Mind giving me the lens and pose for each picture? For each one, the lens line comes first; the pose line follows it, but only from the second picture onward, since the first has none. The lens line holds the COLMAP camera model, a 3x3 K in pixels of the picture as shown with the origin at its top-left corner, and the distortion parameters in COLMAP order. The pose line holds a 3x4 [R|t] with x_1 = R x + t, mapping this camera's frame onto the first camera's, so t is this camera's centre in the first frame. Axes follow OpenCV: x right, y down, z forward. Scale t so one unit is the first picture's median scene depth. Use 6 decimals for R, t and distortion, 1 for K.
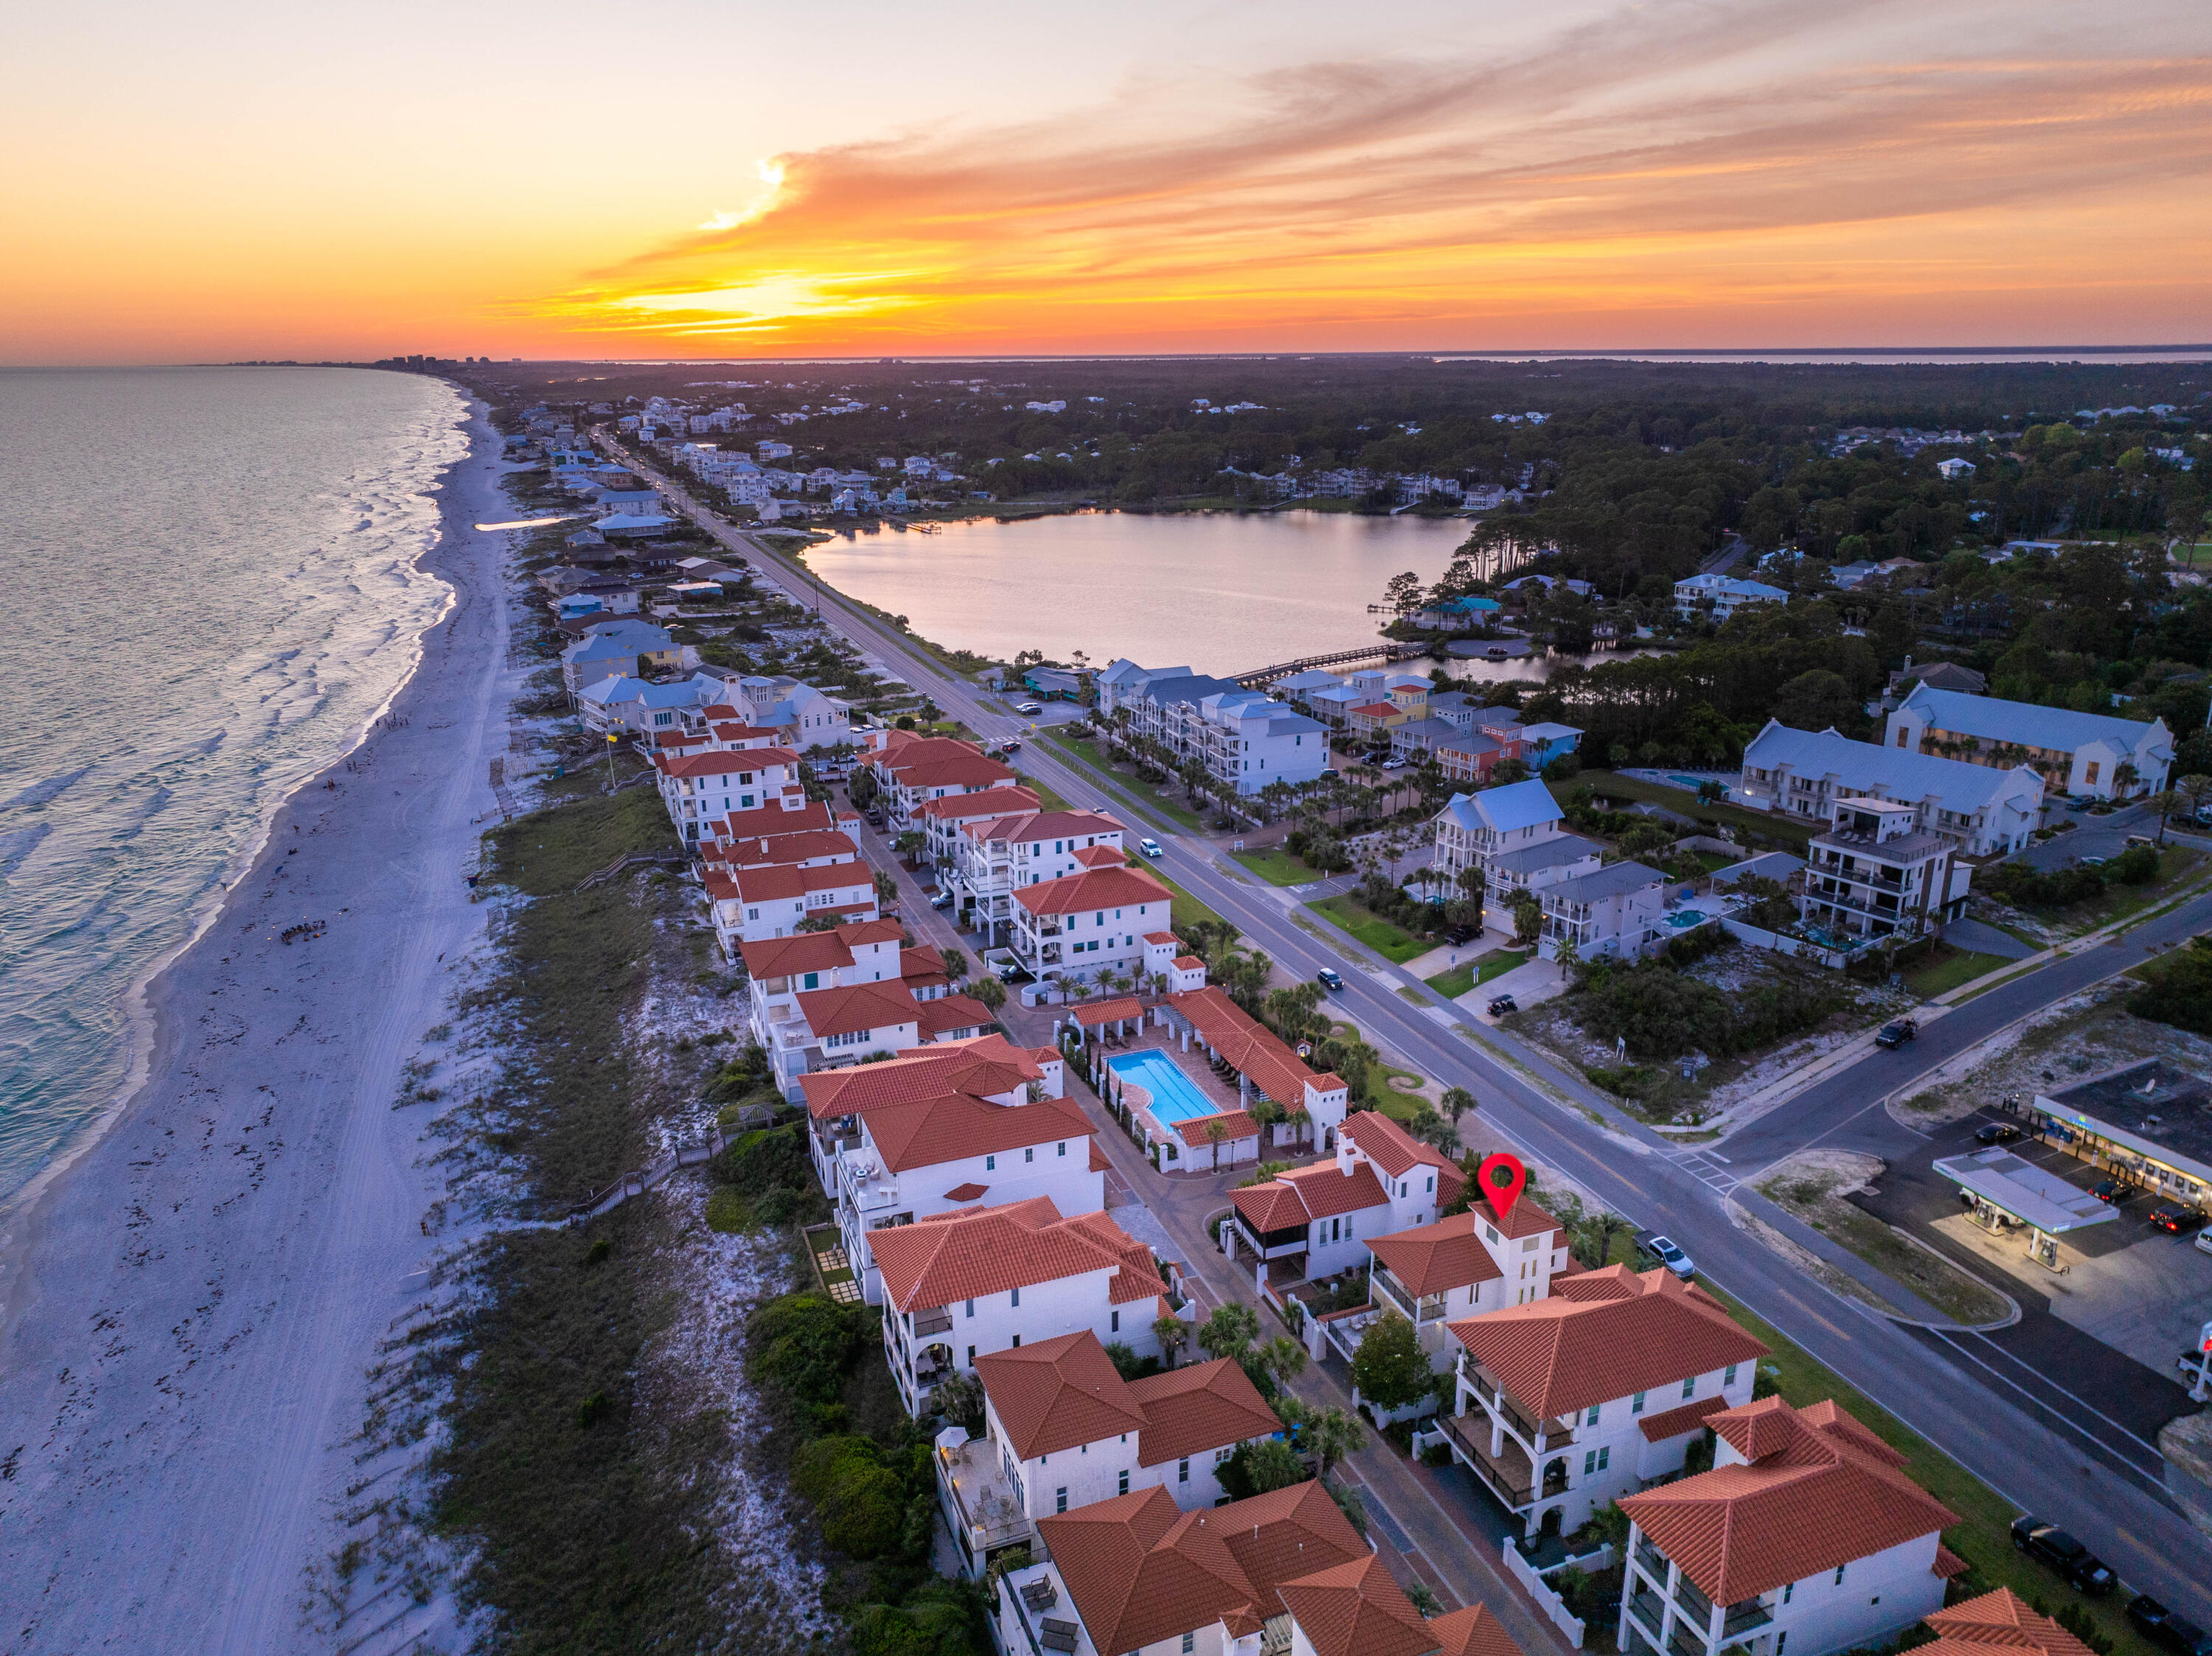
lens RADIAL K [[1539.8, 0, 1111.7], [0, 1539.8, 823.9], [0, 0, 1]] dist [0.016080, -0.028064]
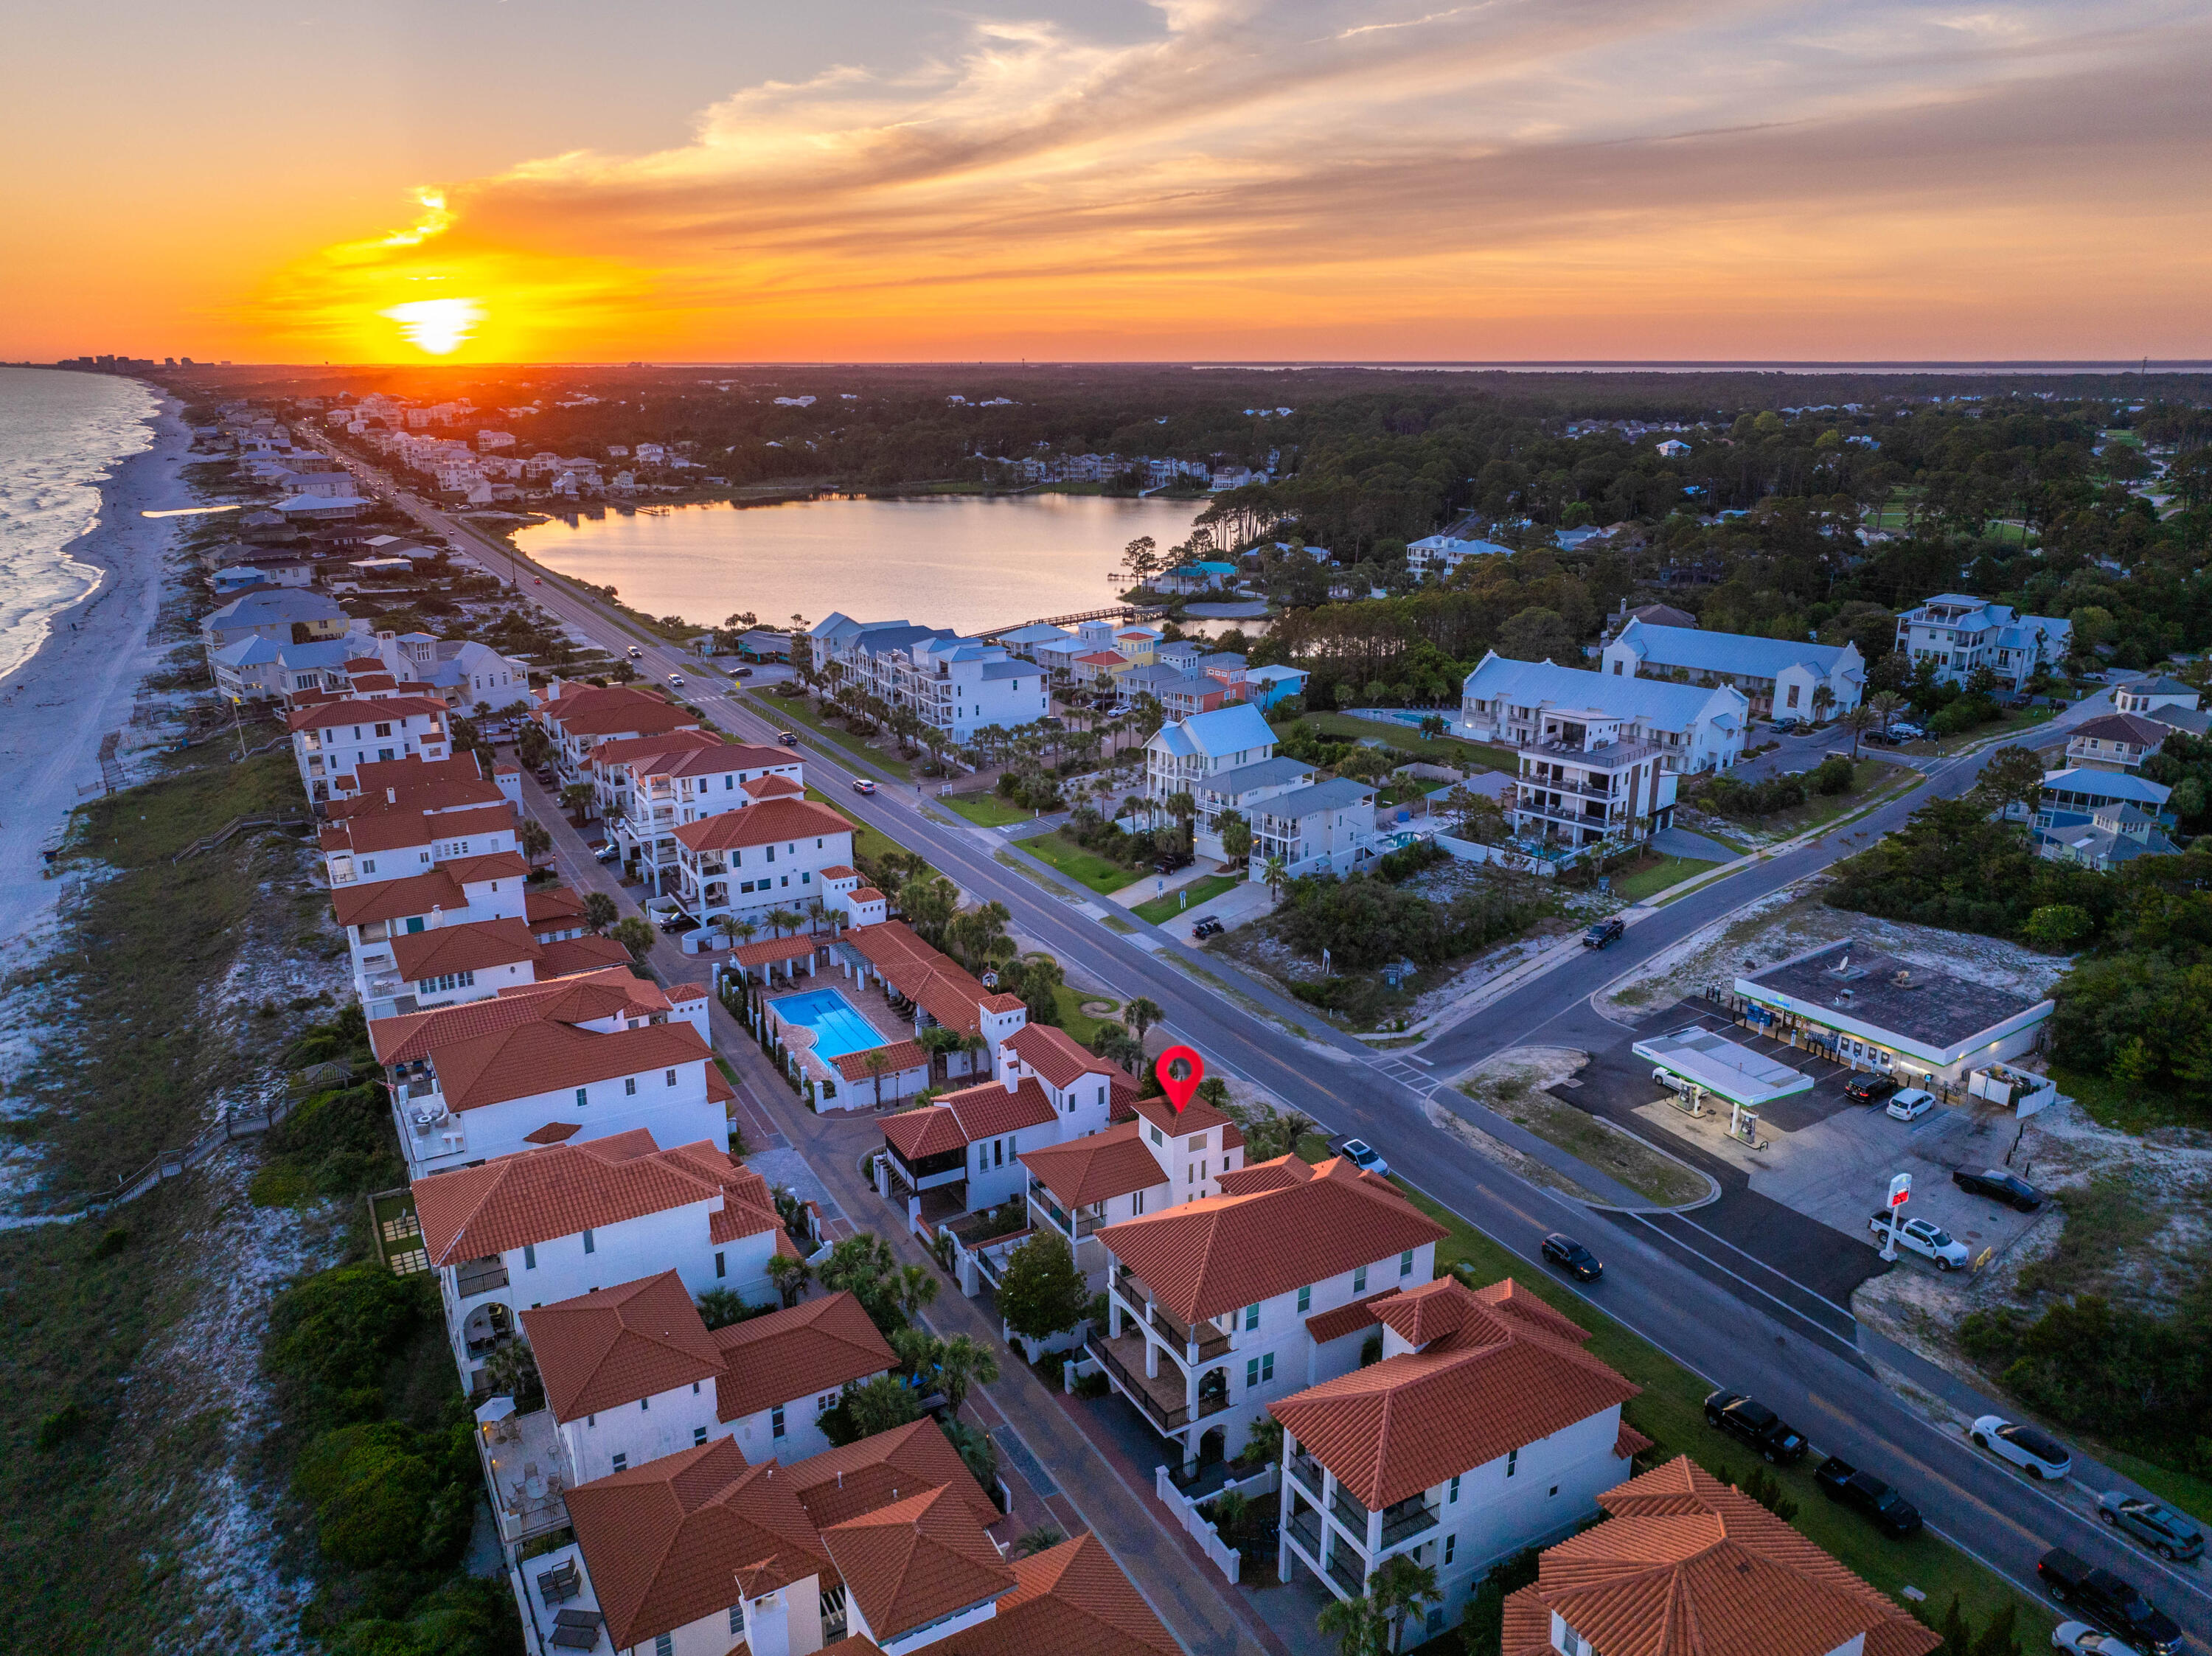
lens RADIAL K [[1549.7, 0, 1110.7], [0, 1549.7, 827.6], [0, 0, 1]] dist [0.006416, -0.001914]
pose [[0.989401, -0.034613, 0.141026, 0.059558], [0.035297, 0.999374, -0.002351, 0.053092], [-0.140856, 0.007303, 0.990003, 0.070783]]
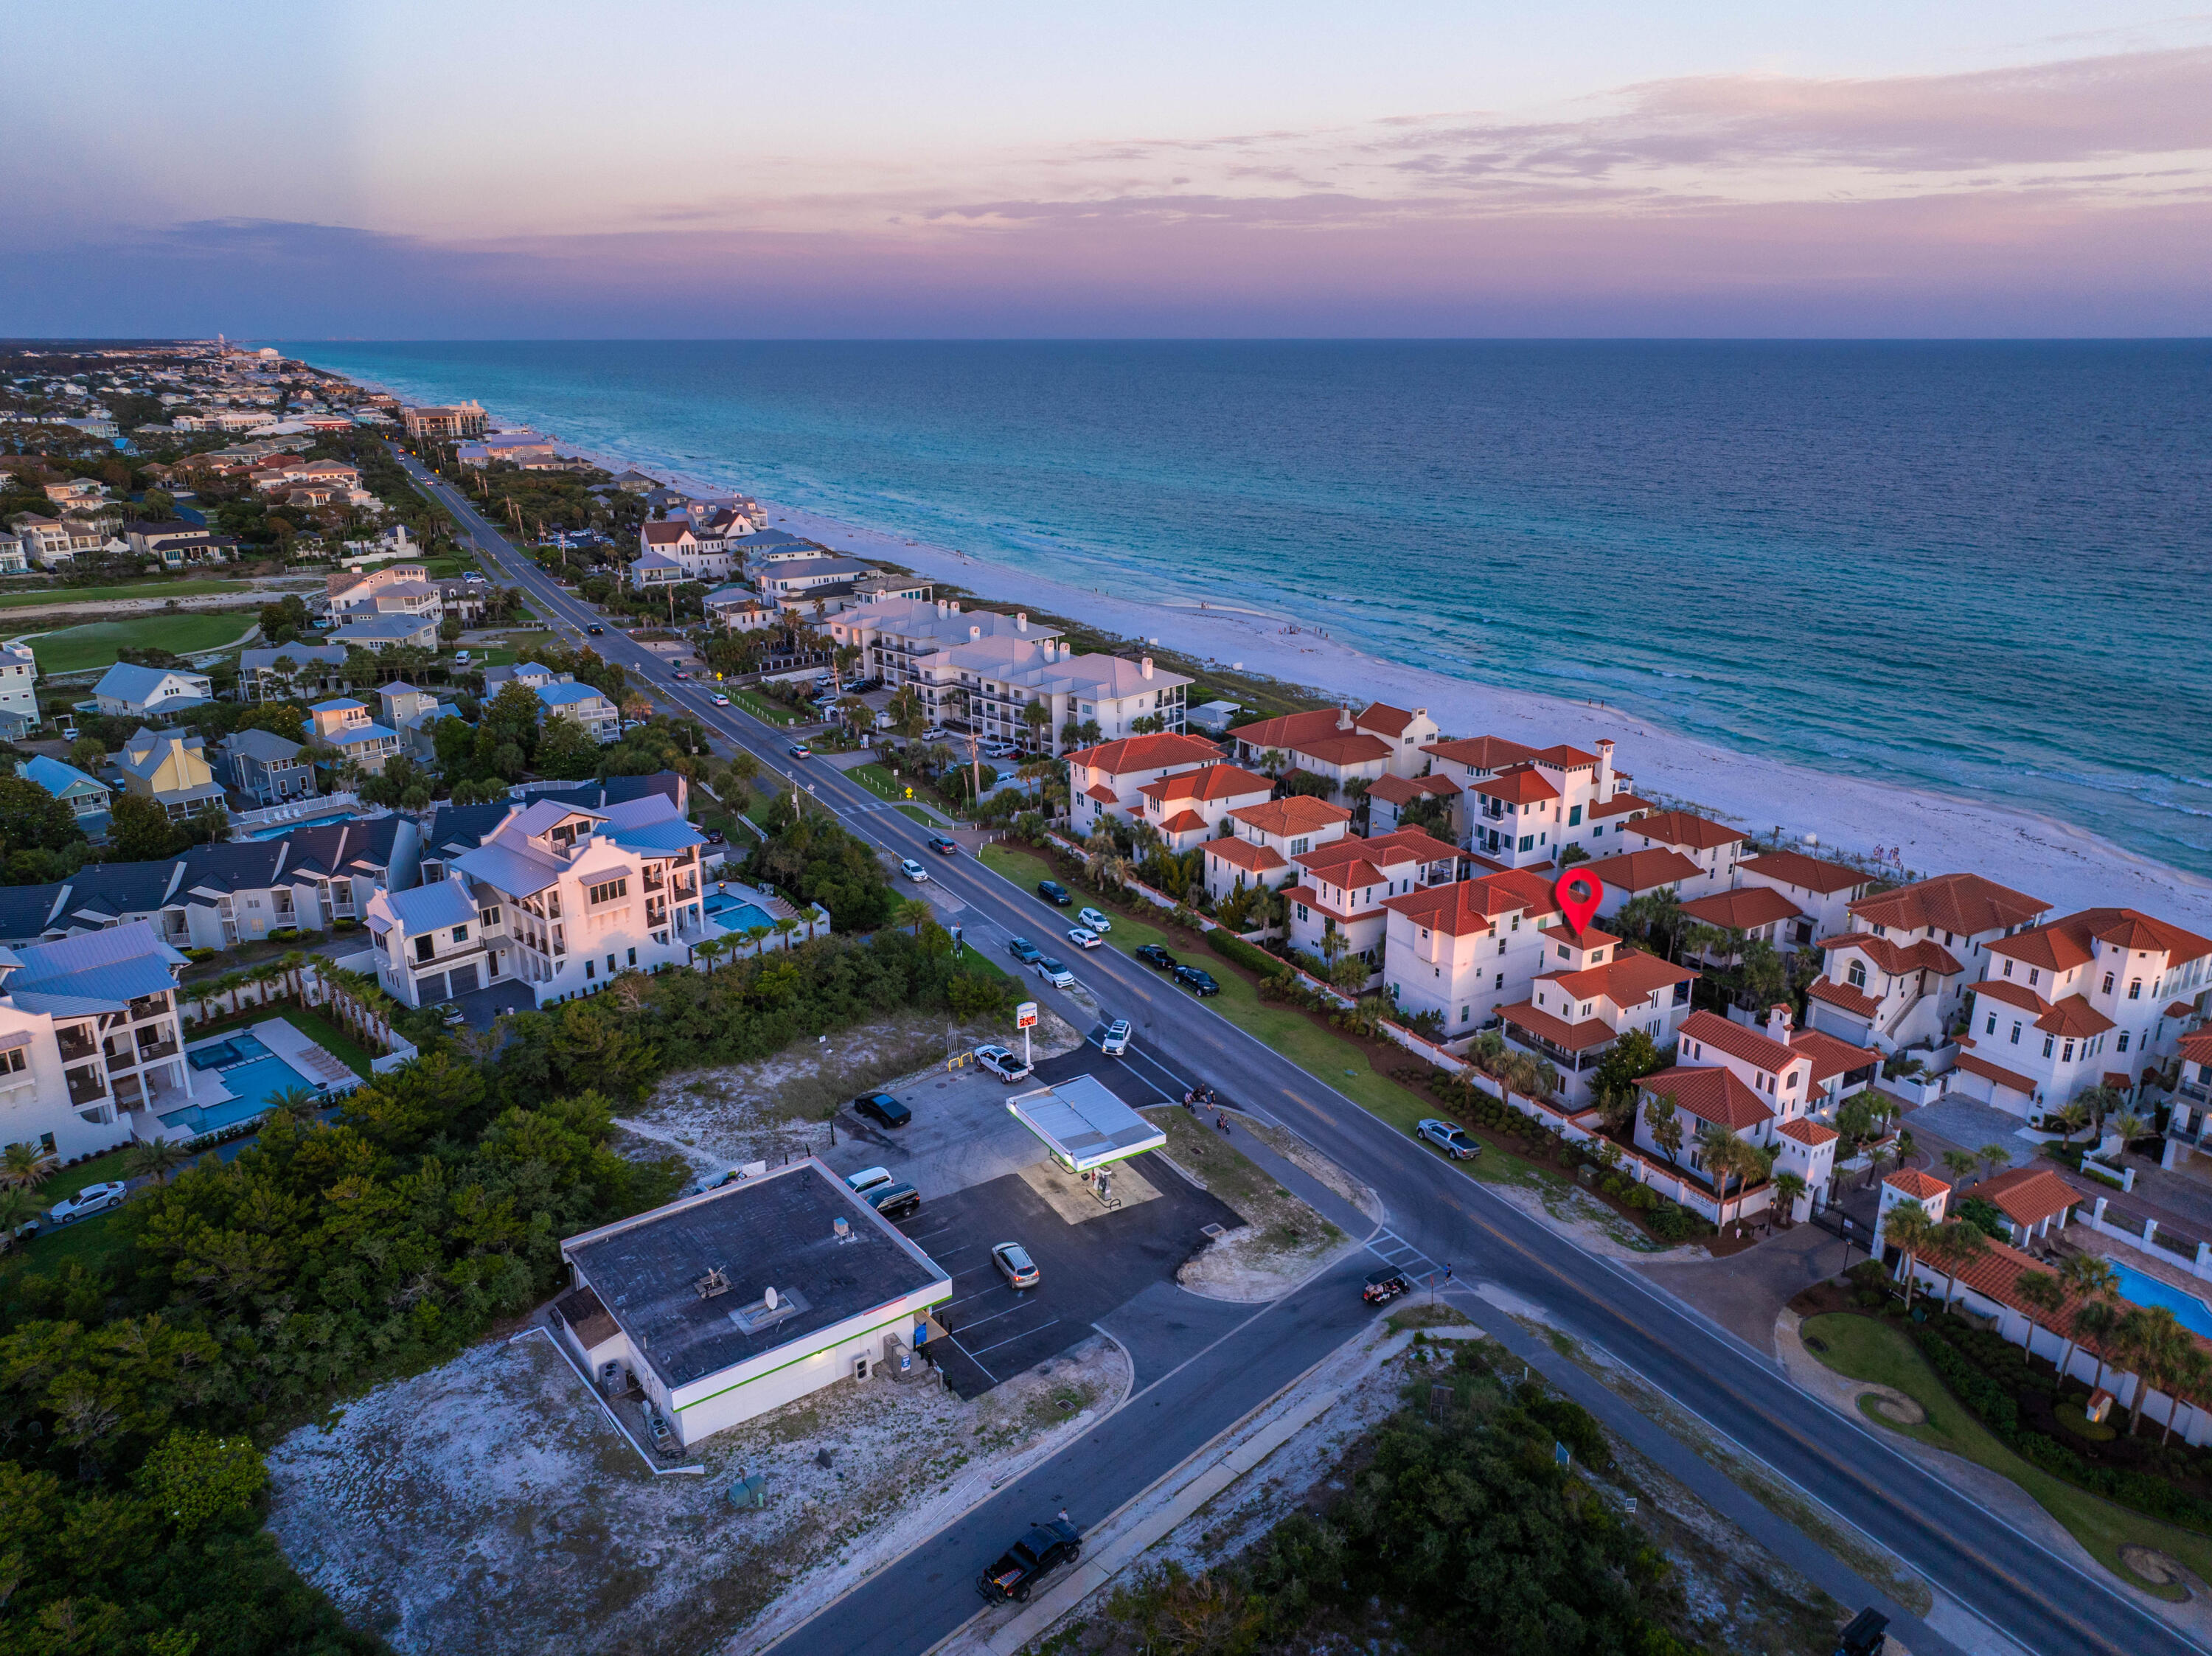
lens RADIAL K [[1549.7, 0, 1110.7], [0, 1549.7, 827.6], [0, 0, 1]] dist [0.006416, -0.001914]
pose [[-0.984923, 0.059329, -0.162502, 0.477966], [-0.044215, 0.821820, 0.568029, -0.283545], [0.167248, 0.566650, -0.806806, 1.099326]]
